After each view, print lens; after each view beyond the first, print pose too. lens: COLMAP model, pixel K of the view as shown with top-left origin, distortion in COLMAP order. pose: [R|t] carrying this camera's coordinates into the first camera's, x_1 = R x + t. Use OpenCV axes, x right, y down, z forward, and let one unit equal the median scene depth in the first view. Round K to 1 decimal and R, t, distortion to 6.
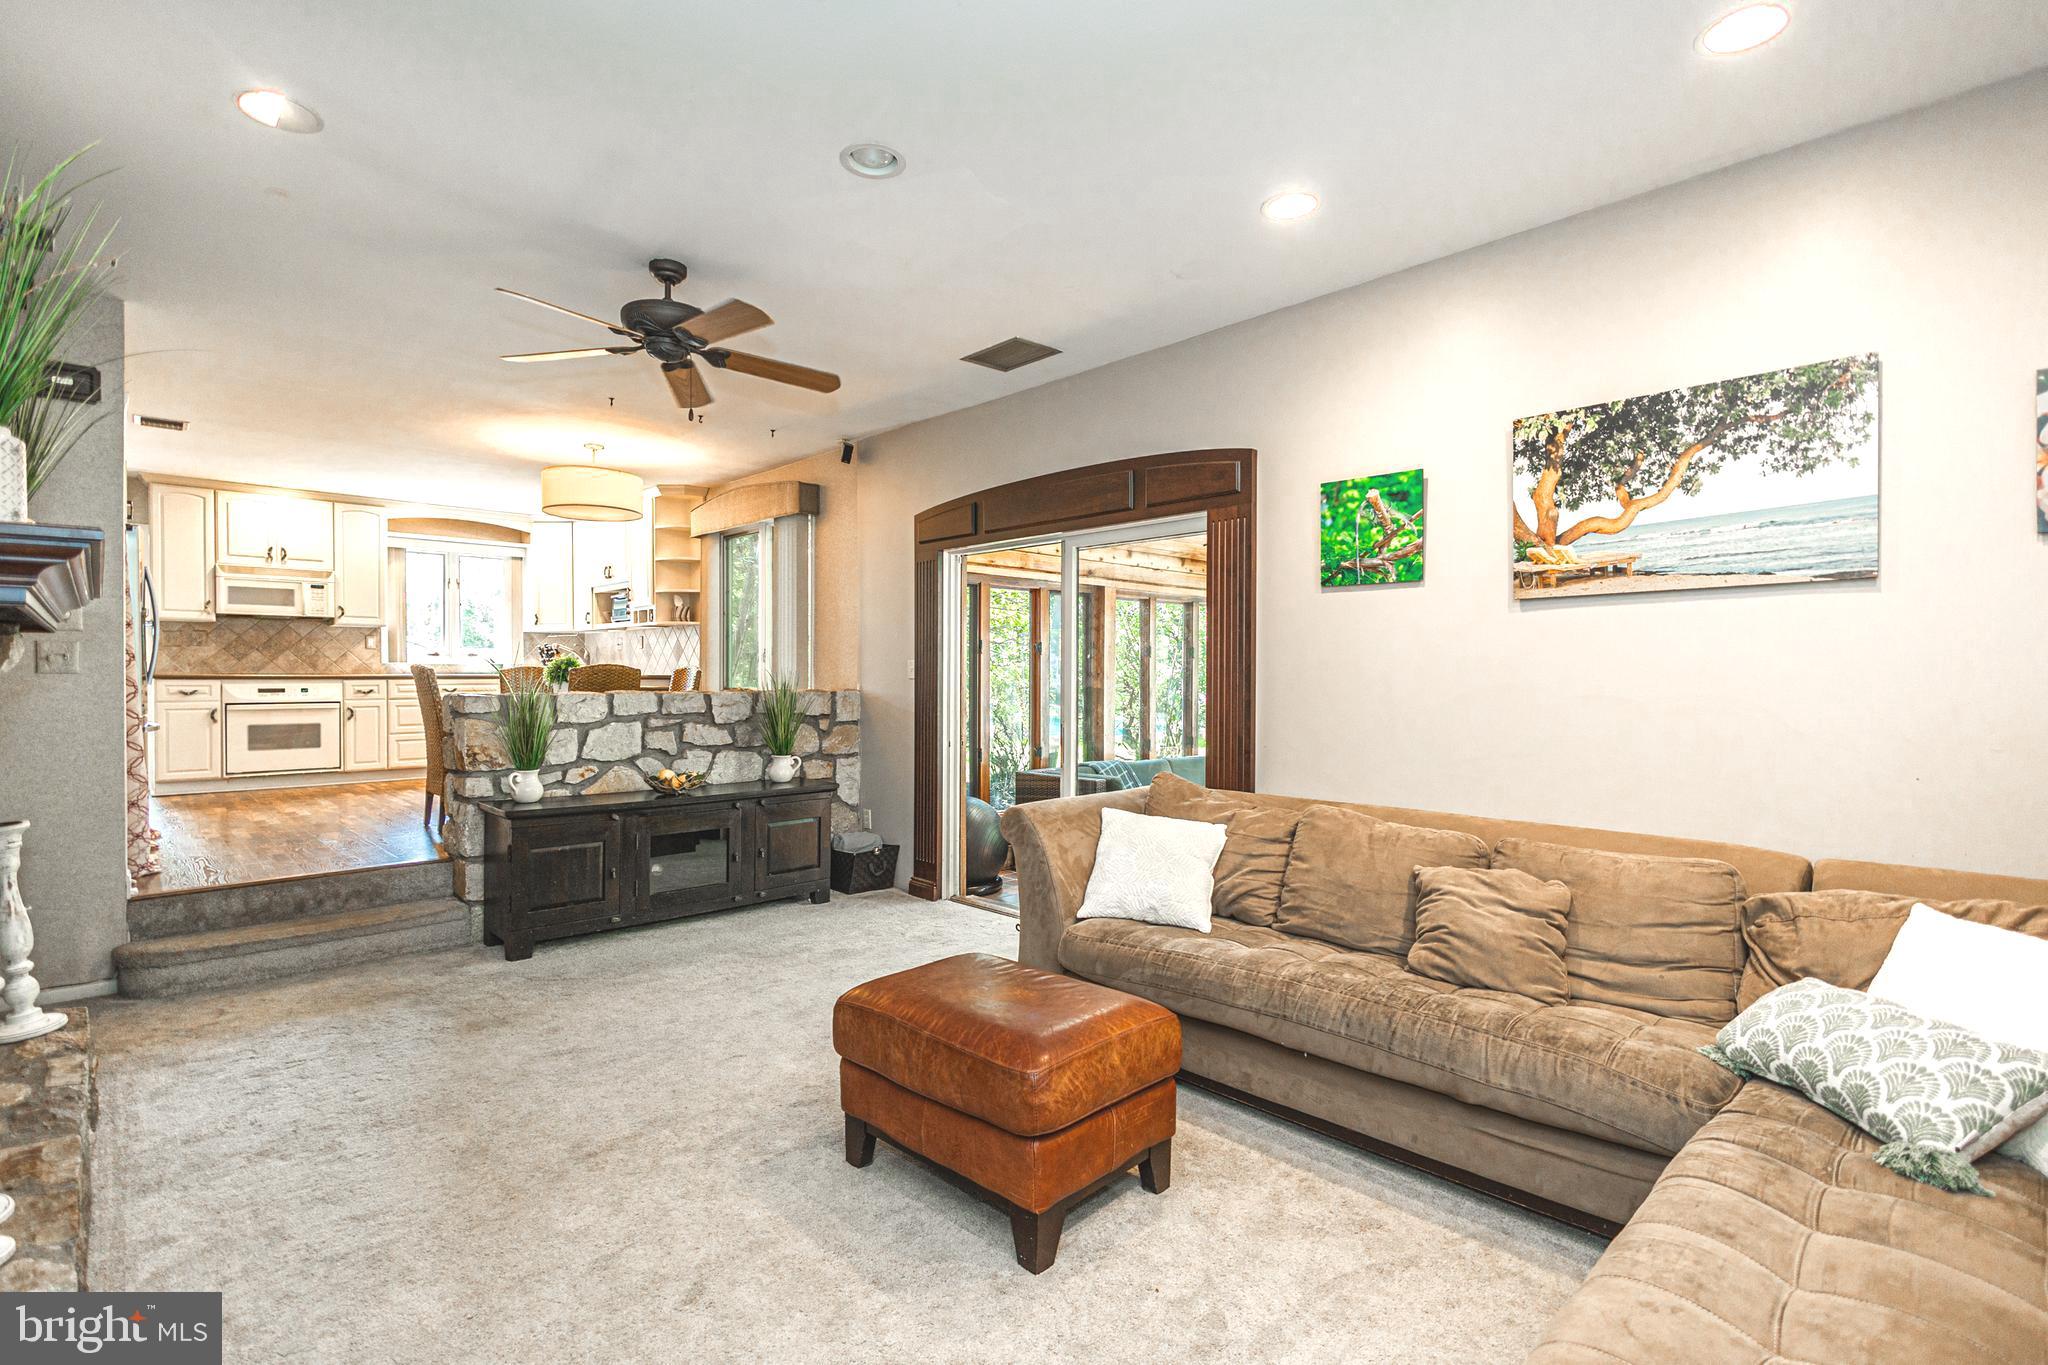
lens RADIAL K [[920.5, 0, 1024.0], [0, 920.5, 682.5], [0, 0, 1]] dist [-0.000032, 0.000098]
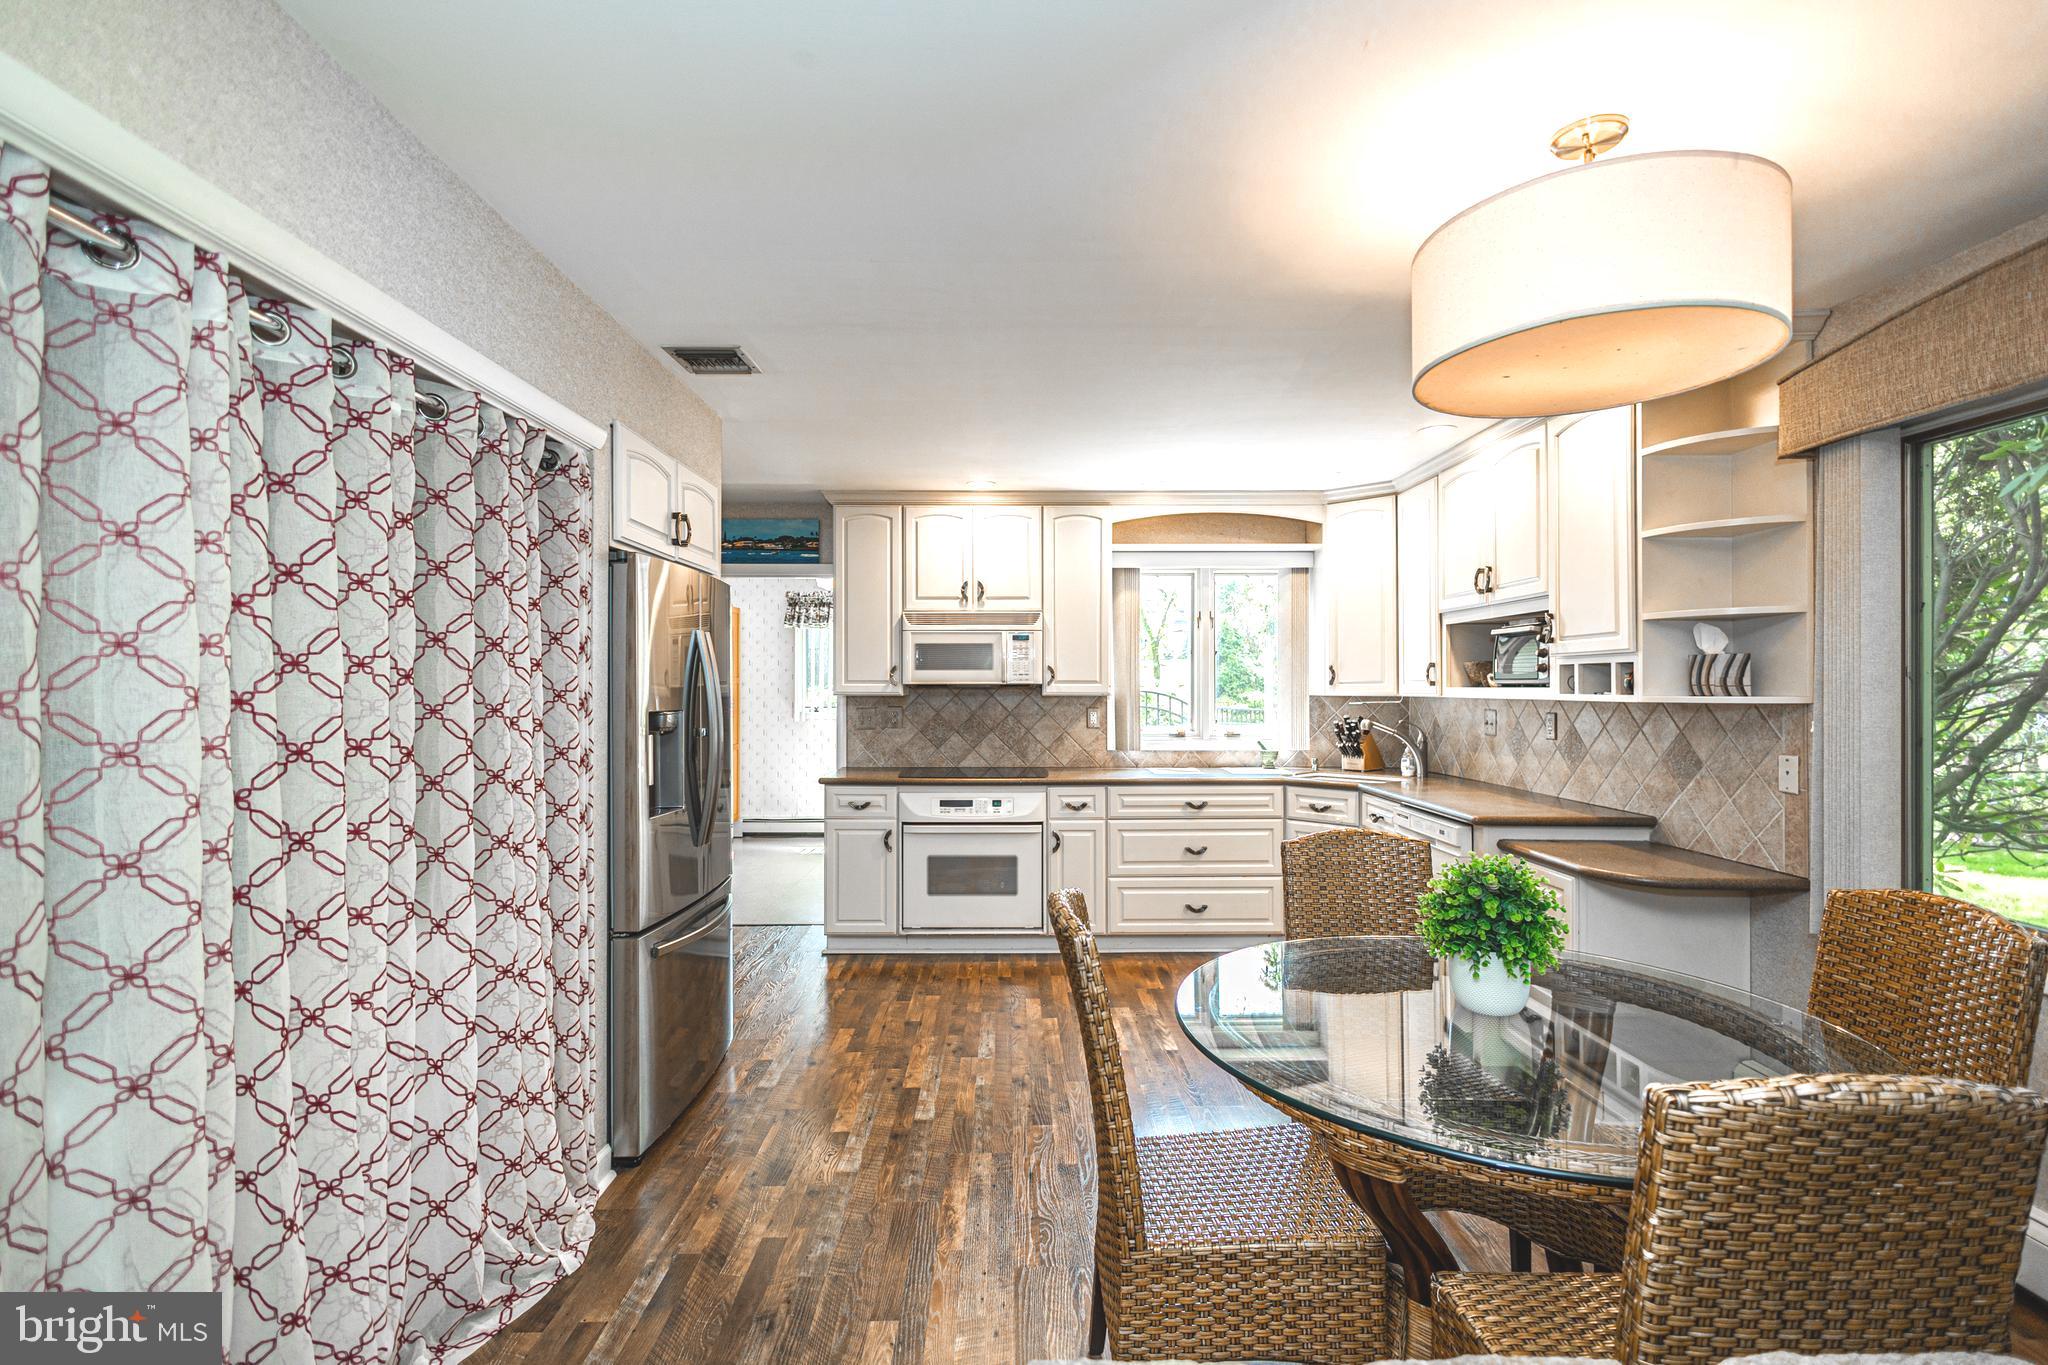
lens RADIAL K [[920.5, 0, 1024.0], [0, 920.5, 682.5], [0, 0, 1]] dist [-0.000032, 0.000098]
pose [[0.716135, -0.004796, -0.697946, -0.316517], [-0.006085, 0.999895, -0.013114, -0.064475], [0.697936, 0.013639, 0.716031, 0.542471]]
